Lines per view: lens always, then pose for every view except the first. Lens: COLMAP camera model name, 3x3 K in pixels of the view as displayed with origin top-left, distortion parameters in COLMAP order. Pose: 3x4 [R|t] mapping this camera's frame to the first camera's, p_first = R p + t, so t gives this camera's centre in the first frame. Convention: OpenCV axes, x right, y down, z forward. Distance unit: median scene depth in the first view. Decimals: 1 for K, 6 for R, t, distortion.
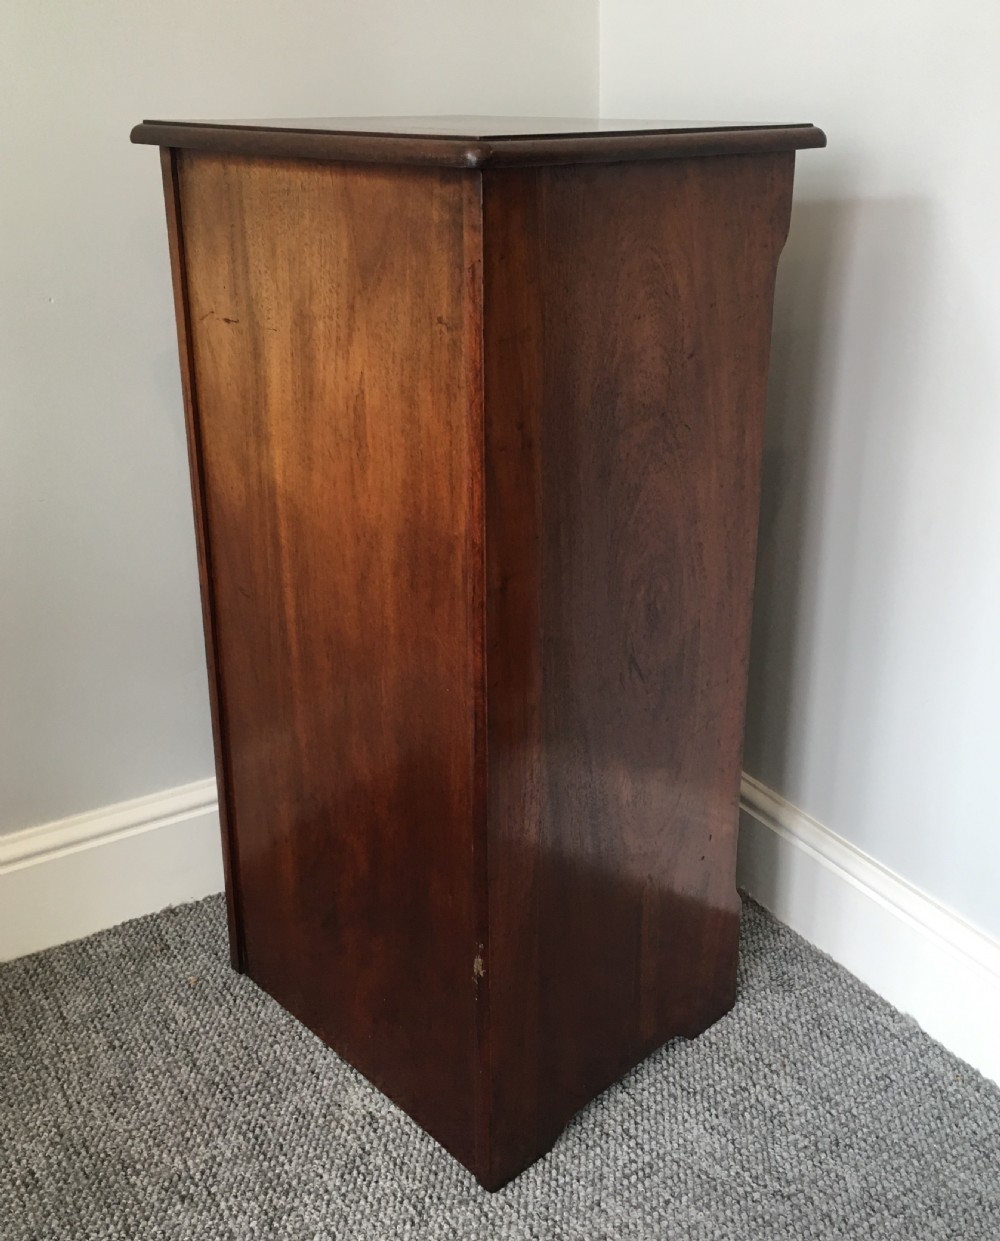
lens RADIAL K [[1382.0, 0, 491.0], [0, 1382.0, 523.2], [0, 0, 1]] dist [0.036967, 0.000000]
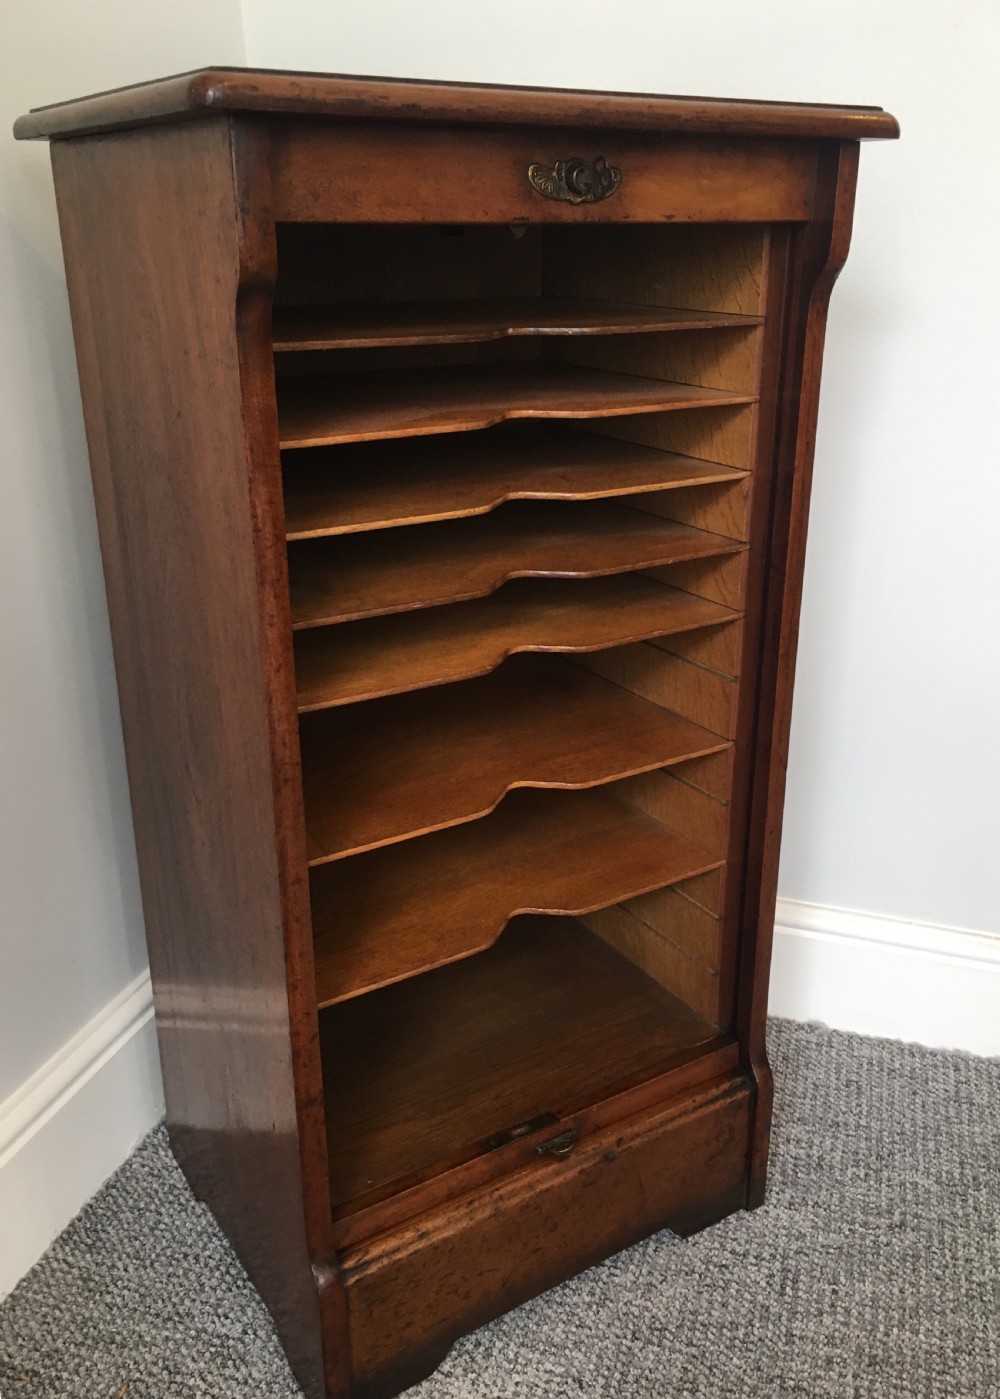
lens RADIAL K [[1325.9, 0, 551.4], [0, 1325.9, 662.3], [0, 0, 1]] dist [0.038978, -0.042651]
pose [[0.735327, -0.217649, 0.641813, -0.444306], [0.209432, 0.973651, 0.090233, -0.041213], [-0.644541, 0.068066, 0.761534, 0.366514]]
